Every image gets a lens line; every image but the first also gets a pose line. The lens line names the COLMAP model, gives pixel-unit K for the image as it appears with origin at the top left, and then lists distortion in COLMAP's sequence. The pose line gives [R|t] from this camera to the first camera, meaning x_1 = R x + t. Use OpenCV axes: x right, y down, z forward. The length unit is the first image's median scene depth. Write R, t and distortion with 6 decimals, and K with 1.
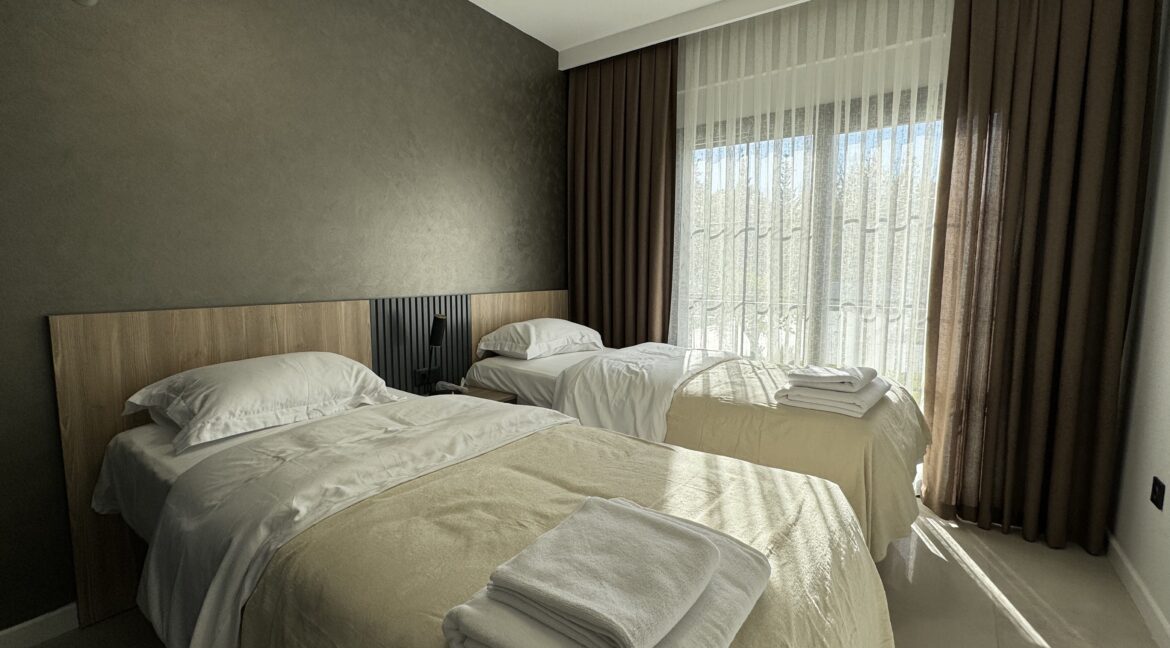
lens RADIAL K [[494.2, 0, 585.0], [0, 494.2, 324.0], [0, 0, 1]] dist [-0.000093, -0.000011]
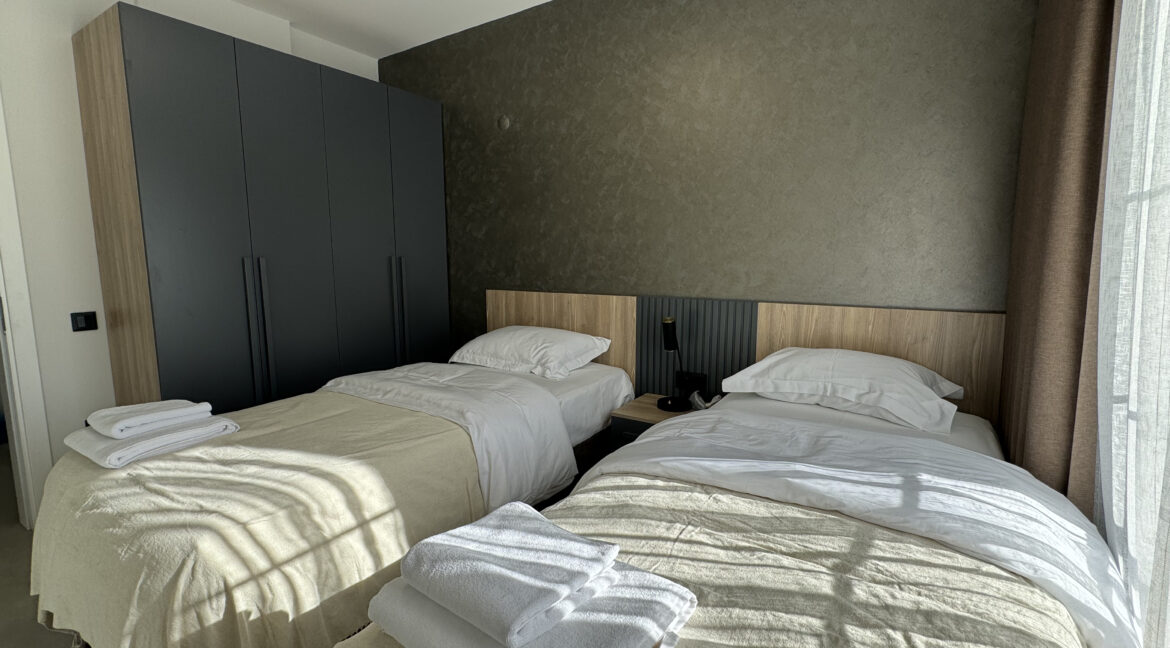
lens RADIAL K [[503.5, 0, 585.0], [0, 503.5, 324.0], [0, 0, 1]] dist [0.001321, 0.000066]
pose [[0.077170, 0.127947, -0.988774, 0.730862], [-0.106933, 0.987073, 0.119381, -0.118447], [0.991267, 0.096520, 0.089855, 0.826950]]
